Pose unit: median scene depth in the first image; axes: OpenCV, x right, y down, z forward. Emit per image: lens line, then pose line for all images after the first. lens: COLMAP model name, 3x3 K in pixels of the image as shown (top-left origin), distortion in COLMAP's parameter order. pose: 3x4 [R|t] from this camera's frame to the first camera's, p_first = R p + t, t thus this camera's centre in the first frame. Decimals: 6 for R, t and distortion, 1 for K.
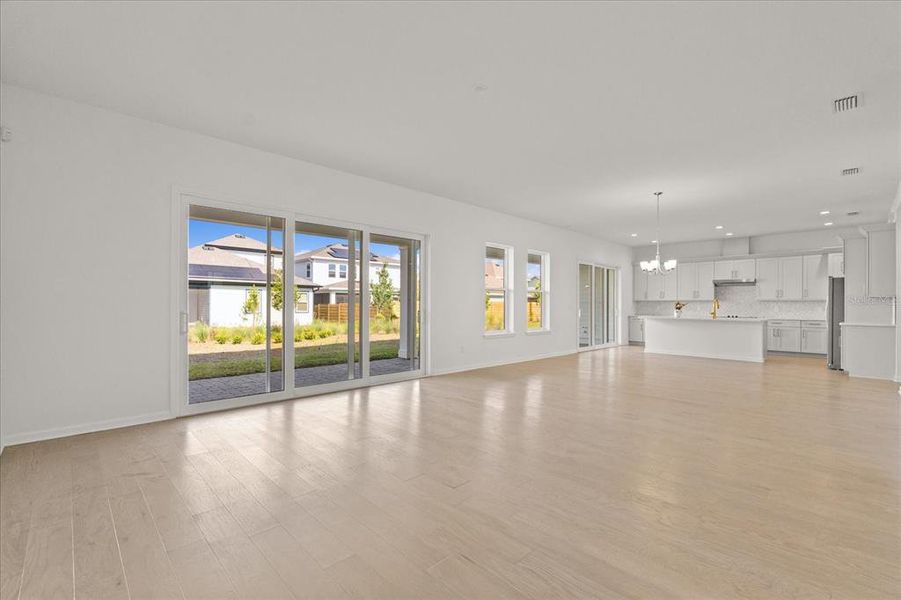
lens RADIAL K [[403.7, 0, 450.5], [0, 403.7, 300.0], [0, 0, 1]] dist [-0.000649, -0.000100]
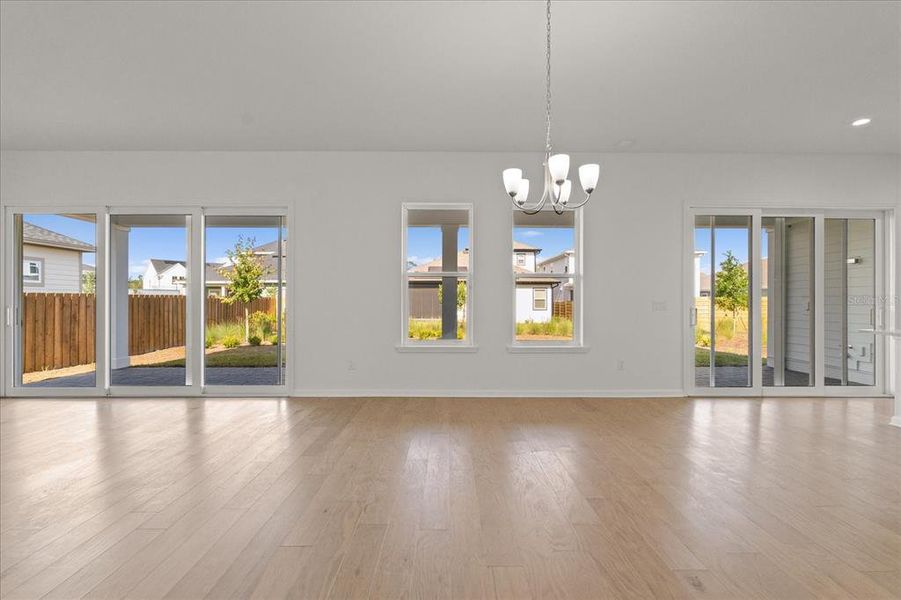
lens RADIAL K [[403.7, 0, 450.5], [0, 403.7, 300.0], [0, 0, 1]] dist [-0.000649, -0.000100]
pose [[0.723566, -0.003834, -0.690245, 0.448678], [0.007727, 0.999967, 0.002545, 0.009277], [0.690212, -0.007175, 0.723572, 0.450440]]
